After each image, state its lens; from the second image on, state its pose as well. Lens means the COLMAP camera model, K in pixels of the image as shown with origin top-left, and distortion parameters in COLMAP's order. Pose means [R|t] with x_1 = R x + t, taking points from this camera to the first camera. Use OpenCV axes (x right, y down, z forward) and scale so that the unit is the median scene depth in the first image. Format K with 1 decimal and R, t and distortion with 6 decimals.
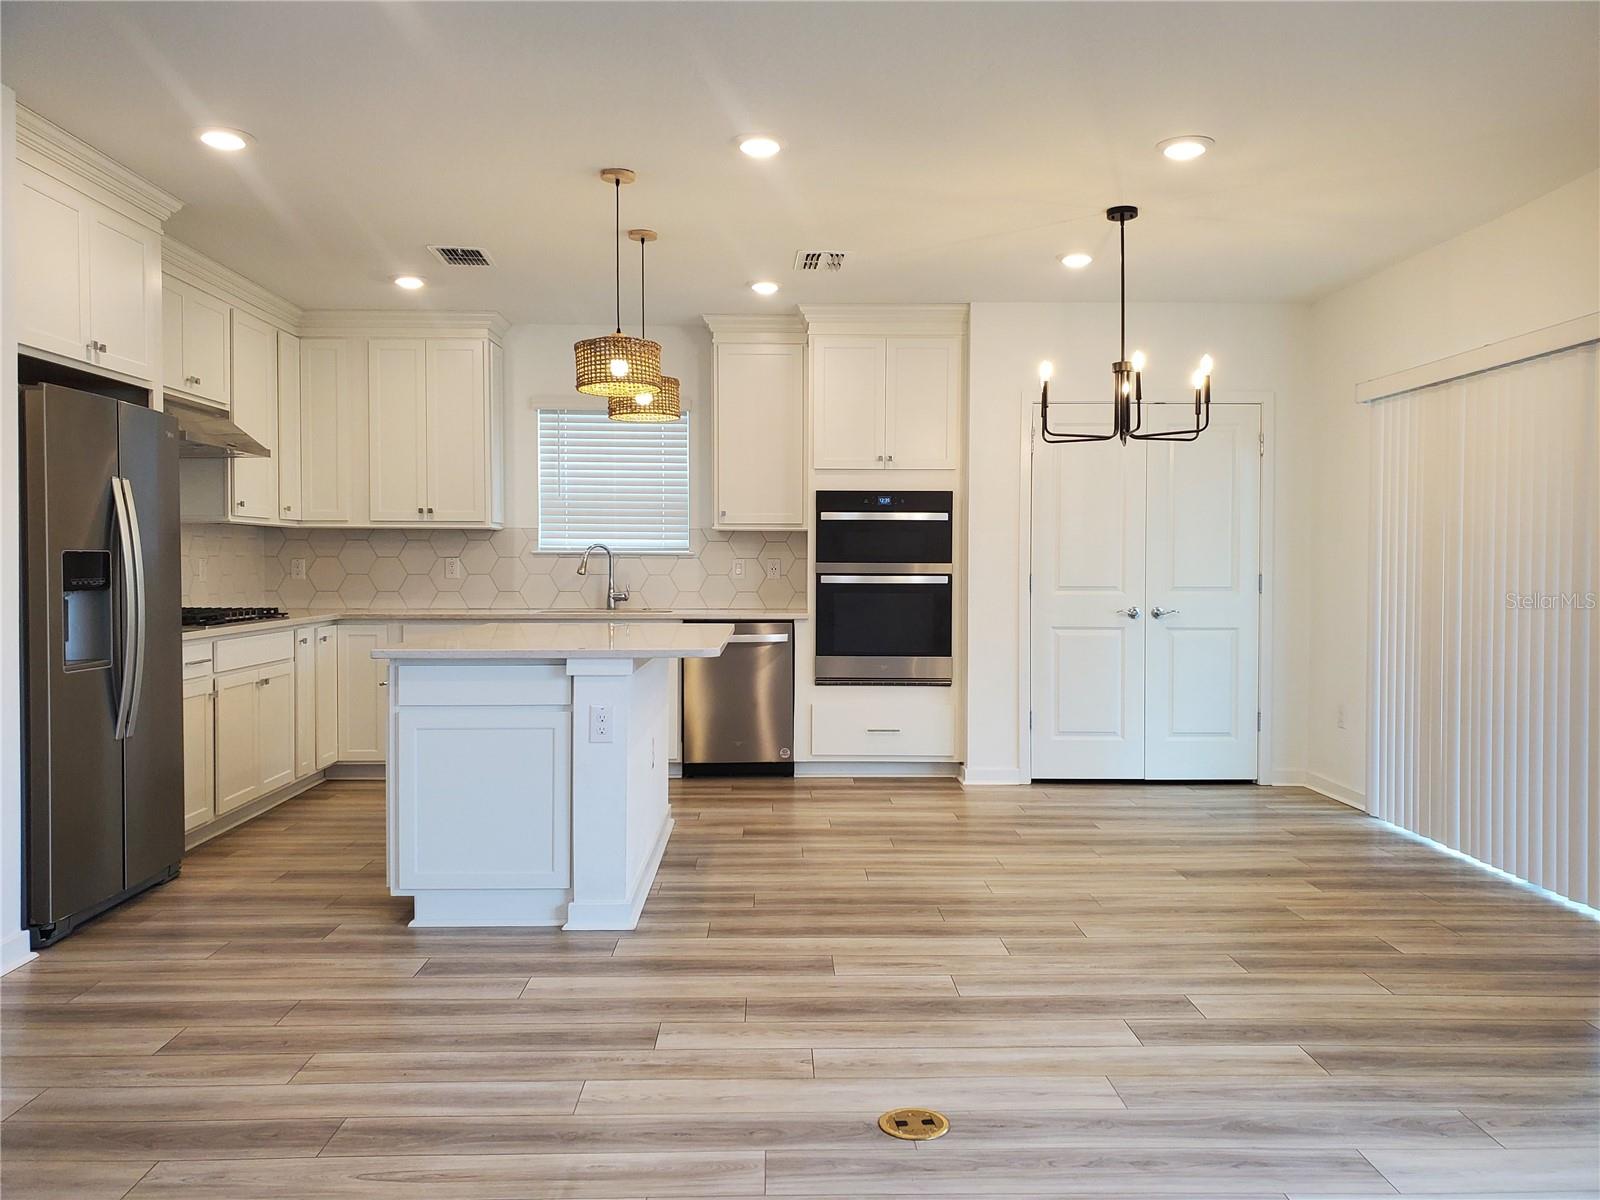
lens RADIAL K [[1250.7, 0, 807.8], [0, 1250.7, 590.5], [0, 0, 1]] dist [0.033400, -0.015382]
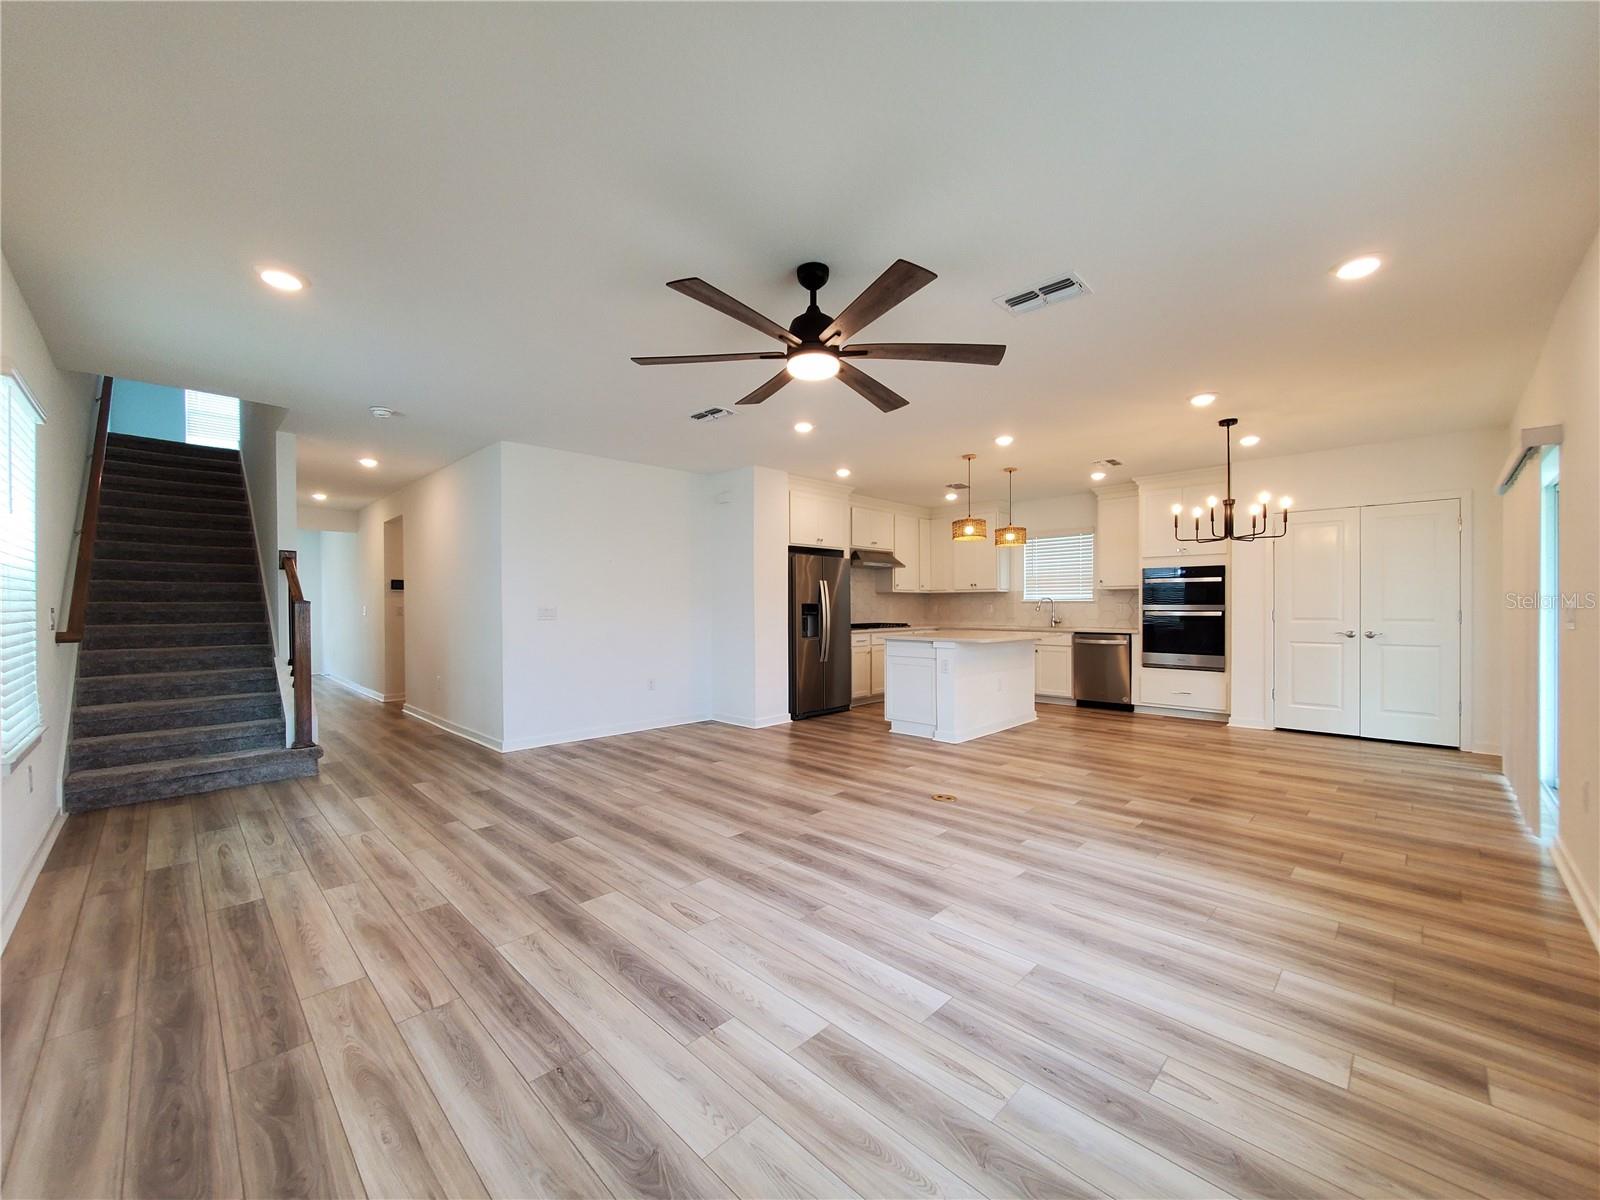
lens RADIAL K [[633.6, 0, 787.6], [0, 633.6, 611.7], [0, 0, 1]] dist [0.001635, -0.002228]
pose [[0.682557, 0.000401, -0.730832, 0.525831], [-0.011196, 0.999888, -0.009908, 0.006839], [0.730746, 0.014945, 0.682485, -0.156037]]
